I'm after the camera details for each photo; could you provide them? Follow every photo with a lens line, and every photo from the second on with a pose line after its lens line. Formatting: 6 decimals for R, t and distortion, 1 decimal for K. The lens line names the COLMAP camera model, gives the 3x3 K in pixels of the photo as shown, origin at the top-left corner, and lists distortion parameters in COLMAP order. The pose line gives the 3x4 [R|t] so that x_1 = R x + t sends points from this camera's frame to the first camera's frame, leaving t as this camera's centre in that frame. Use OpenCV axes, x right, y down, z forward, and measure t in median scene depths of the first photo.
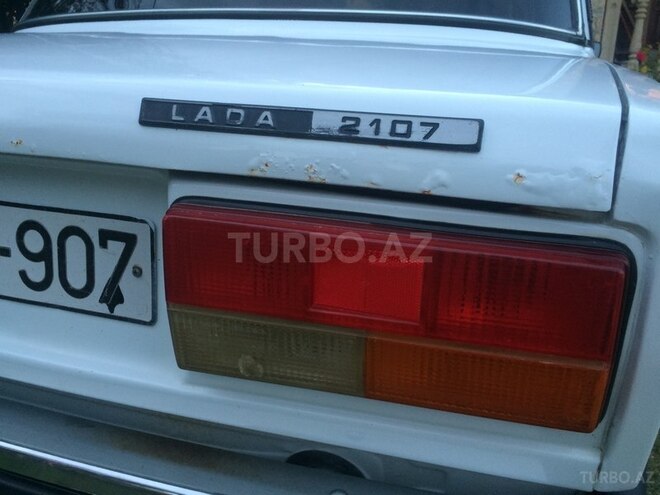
lens RADIAL K [[569.5, 0, 332.4], [0, 569.5, 248.6], [0, 0, 1]] dist [0.038054, -0.001896]
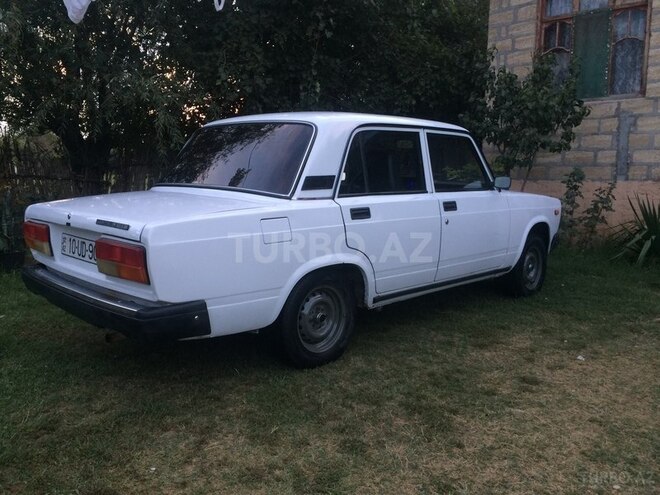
lens RADIAL K [[569.5, 0, 329.3], [0, 569.5, 247.8], [0, 0, 1]] dist [0.038054, -0.001896]
pose [[0.898587, 0.047730, -0.436192, 3.312121], [-0.119059, 0.983296, -0.137674, 0.404790], [0.422334, 0.175645, 0.889260, -2.344742]]
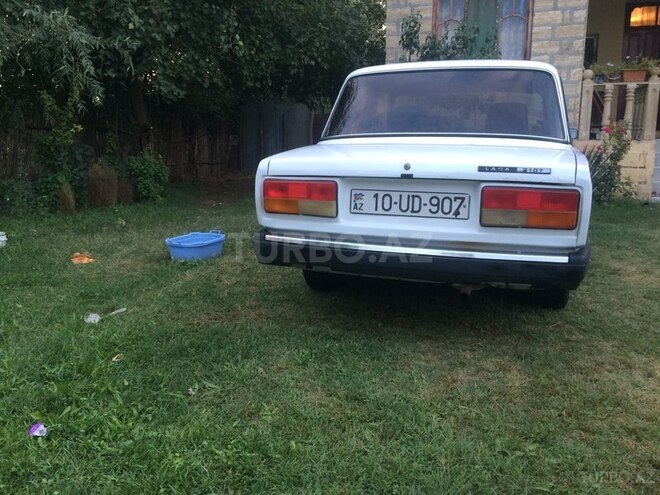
lens RADIAL K [[569.5, 0, 327.9], [0, 569.5, 246.7], [0, 0, 1]] dist [0.038054, -0.001896]
pose [[0.999811, -0.019376, 0.001470, -1.369375], [0.019421, 0.993830, -0.109200, 0.780057], [0.000655, 0.109208, 0.994019, -3.165754]]
